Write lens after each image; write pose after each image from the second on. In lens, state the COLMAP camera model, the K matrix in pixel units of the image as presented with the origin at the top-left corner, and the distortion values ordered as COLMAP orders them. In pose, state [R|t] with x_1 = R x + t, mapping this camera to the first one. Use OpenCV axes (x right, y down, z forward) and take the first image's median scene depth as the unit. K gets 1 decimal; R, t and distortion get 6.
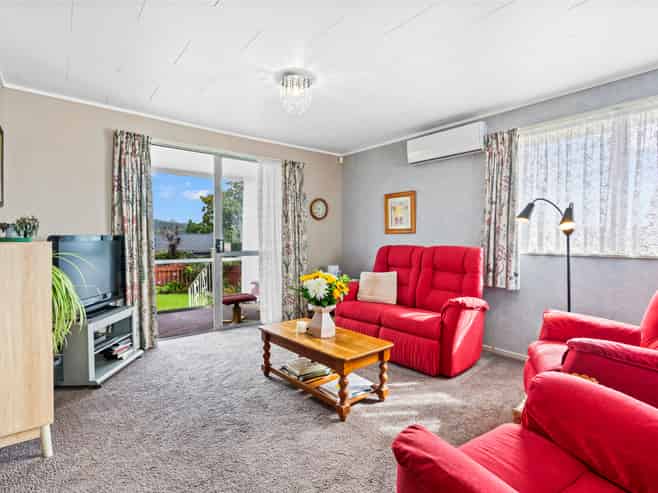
lens RADIAL K [[339.6, 0, 323.3], [0, 339.6, 246.9], [0, 0, 1]] dist [-0.001762, 0.000215]
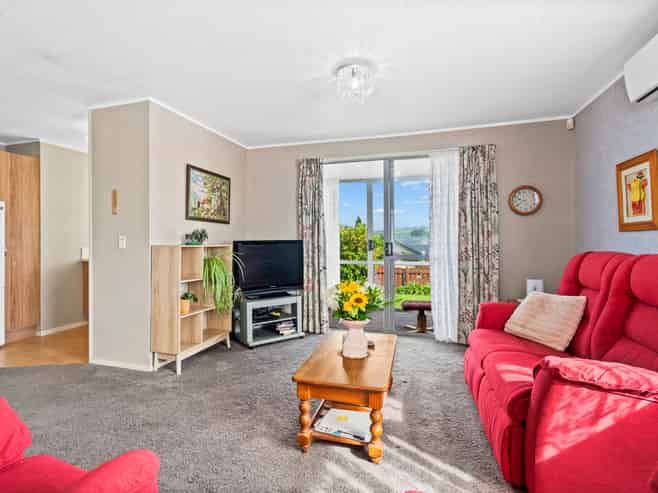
lens RADIAL K [[339.6, 0, 323.8], [0, 339.6, 241.0], [0, 0, 1]] dist [-0.001762, 0.000215]
pose [[0.558296, -0.007563, -0.829608, 0.417332], [-0.012452, 0.999769, -0.017494, -0.007187], [0.829549, 0.020097, 0.558073, 0.281596]]
